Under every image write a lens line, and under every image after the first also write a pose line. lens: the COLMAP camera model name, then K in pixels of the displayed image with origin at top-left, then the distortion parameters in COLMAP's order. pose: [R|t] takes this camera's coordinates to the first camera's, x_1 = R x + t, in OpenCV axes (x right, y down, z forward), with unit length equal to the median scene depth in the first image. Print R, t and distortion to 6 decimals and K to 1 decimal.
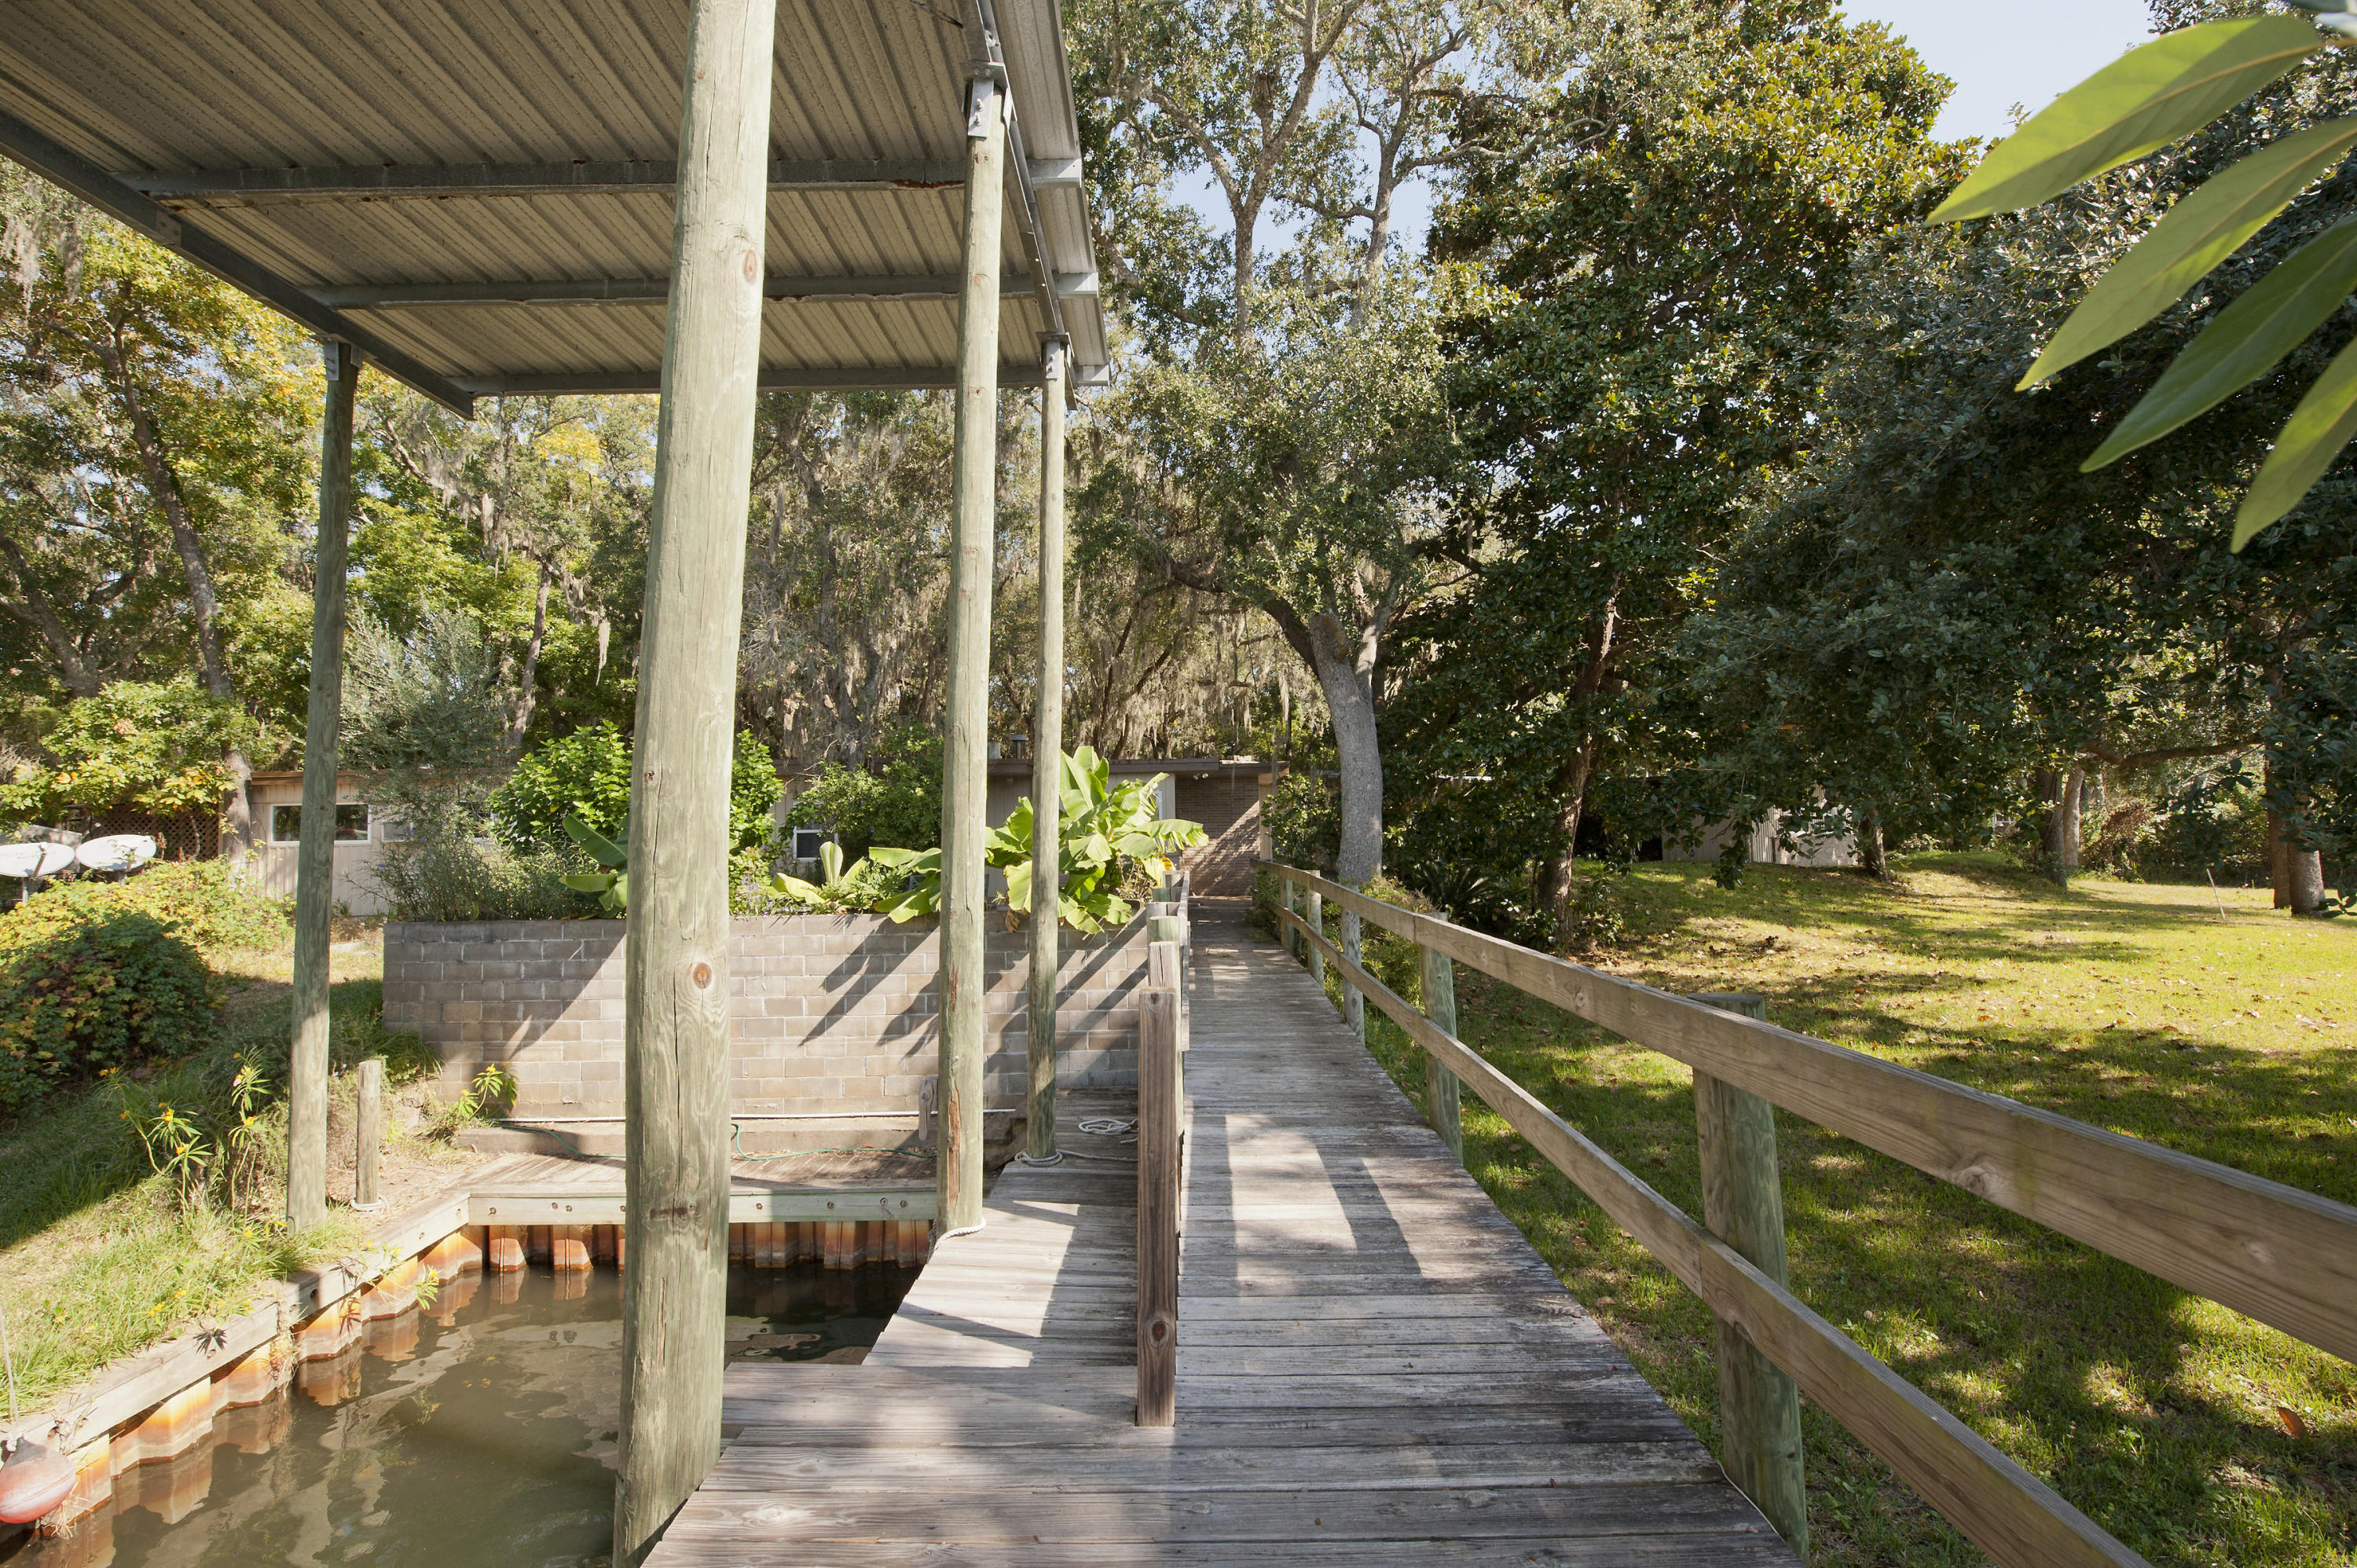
lens RADIAL K [[941.3, 0, 1186.6], [0, 941.3, 796.1], [0, 0, 1]] dist [-0.014944, -0.002766]
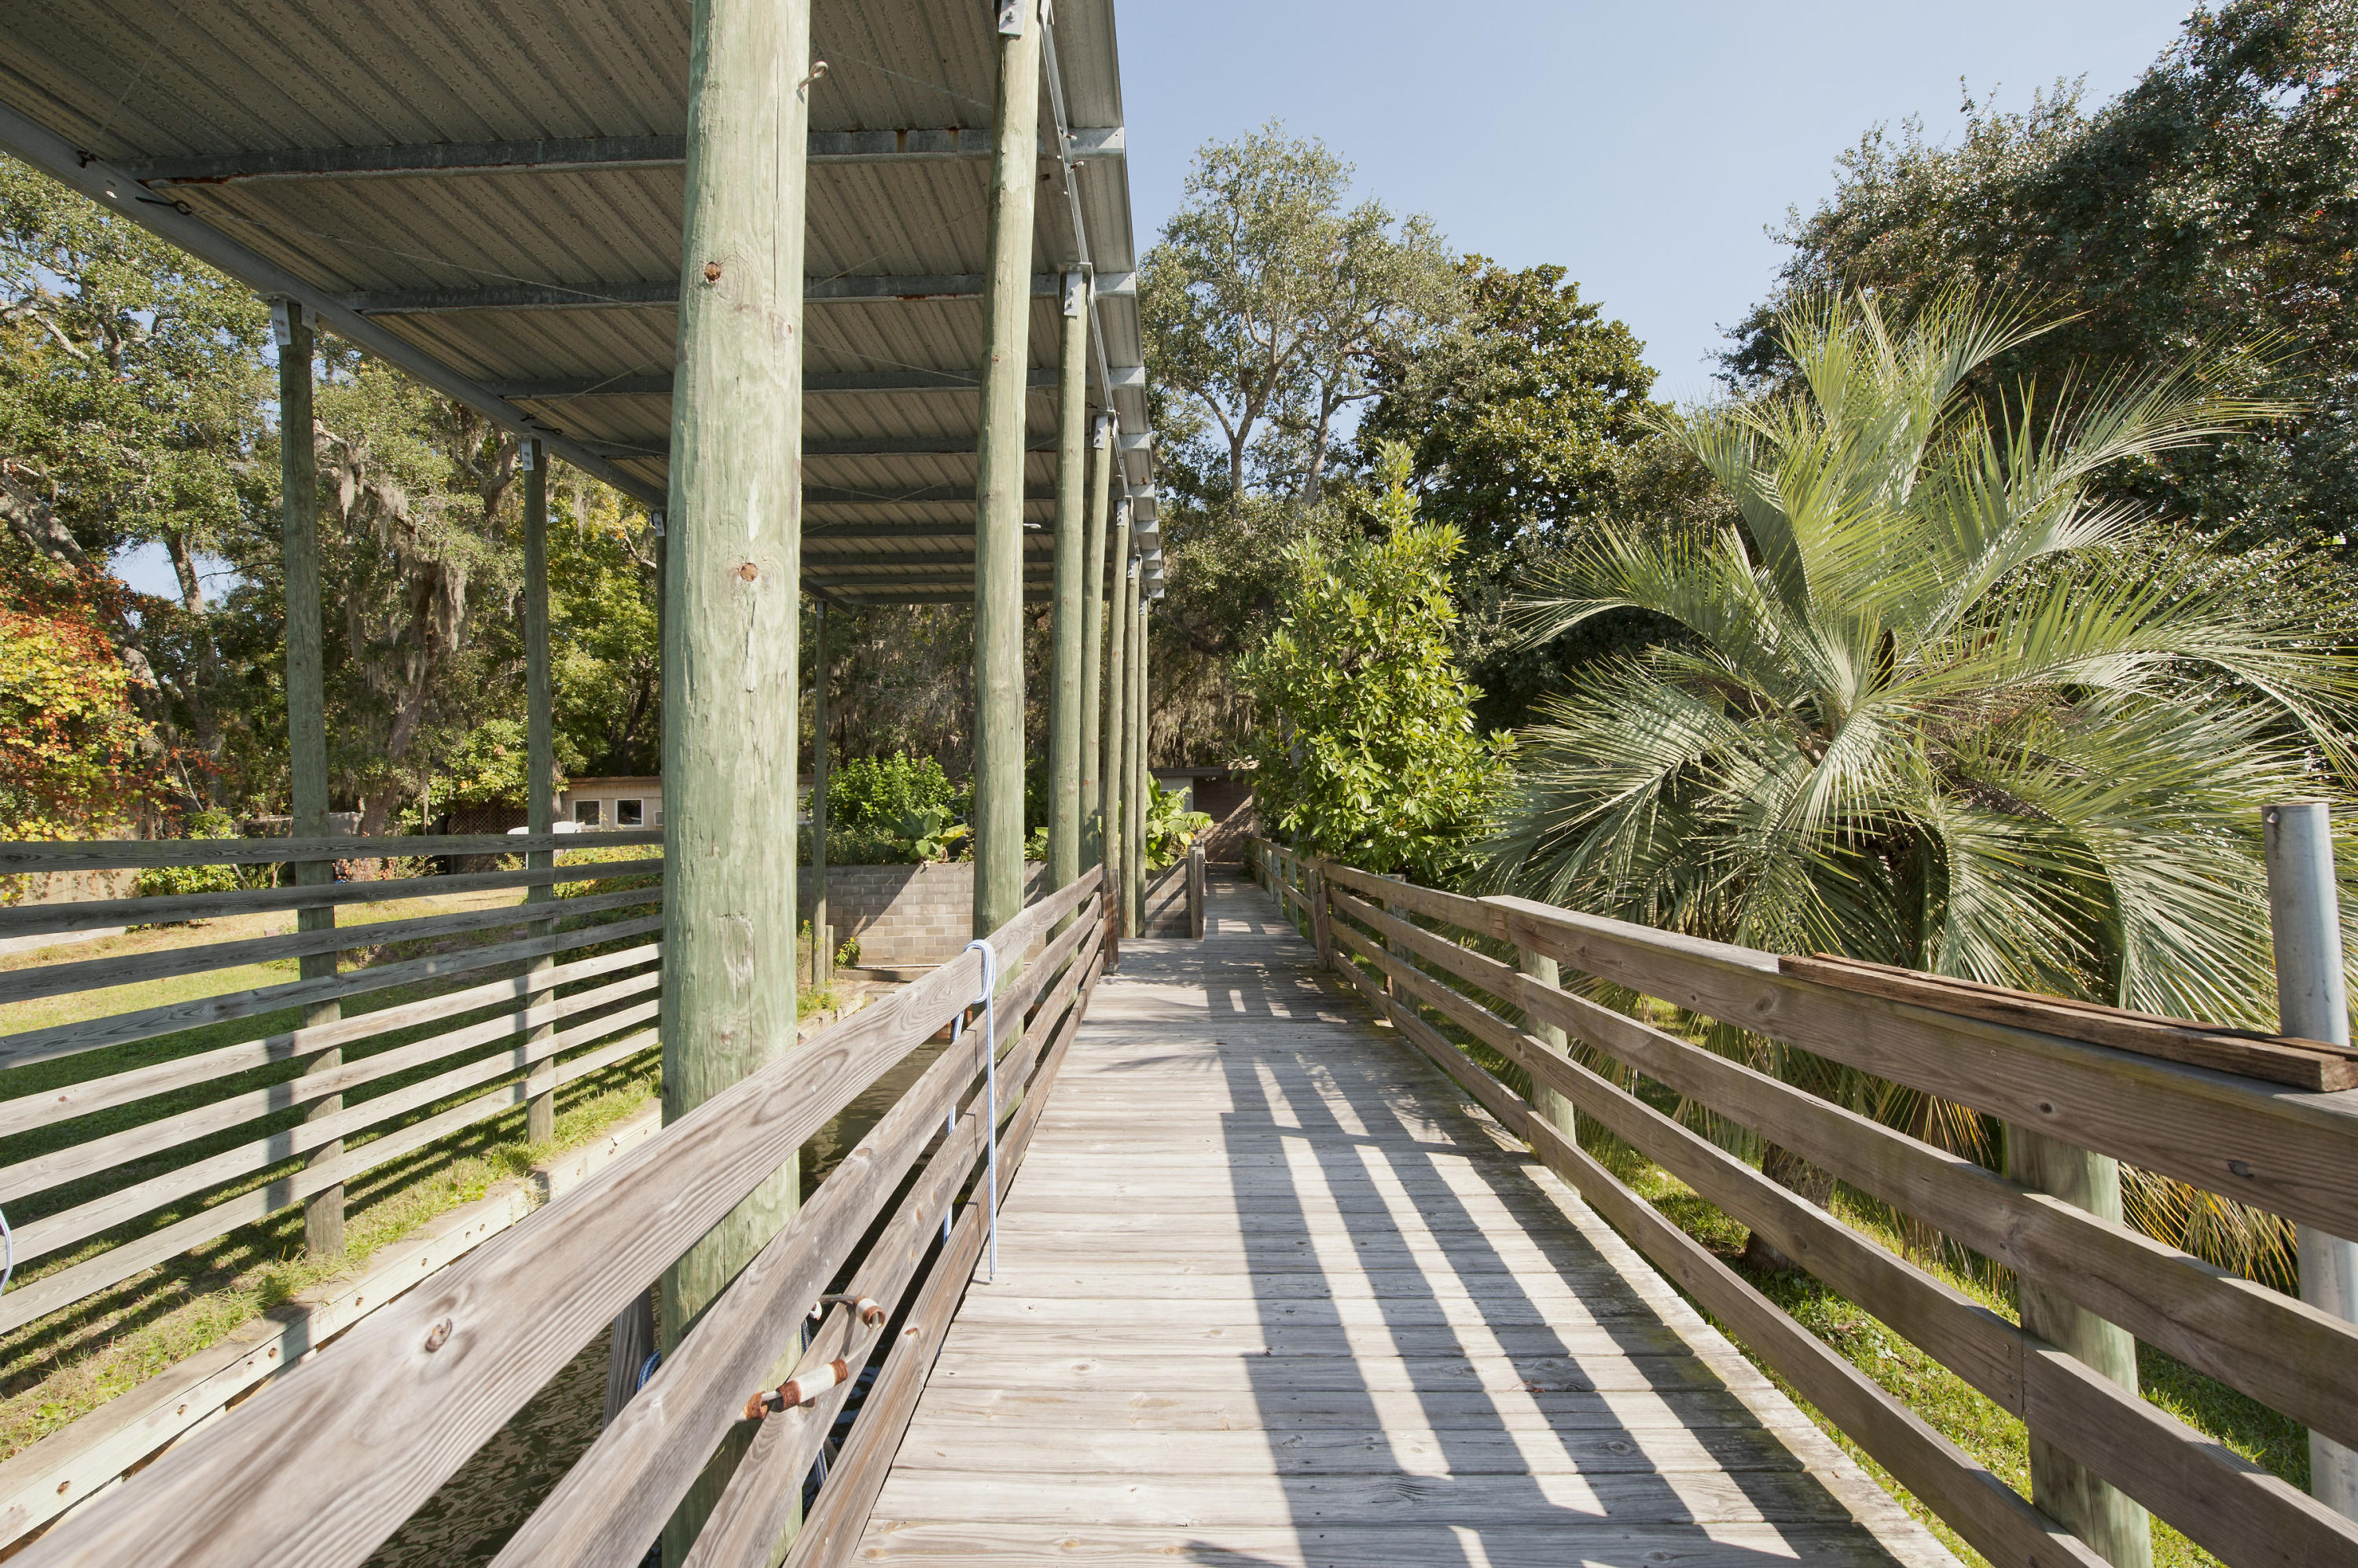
lens RADIAL K [[941.7, 0, 1187.1], [0, 941.7, 796.1], [0, 0, 1]] dist [-0.014944, -0.002766]
pose [[0.999944, -0.001979, -0.010427, -0.006651], [0.002164, 0.999839, 0.017830, -0.025352], [0.010390, -0.017852, 0.999787, -0.542337]]
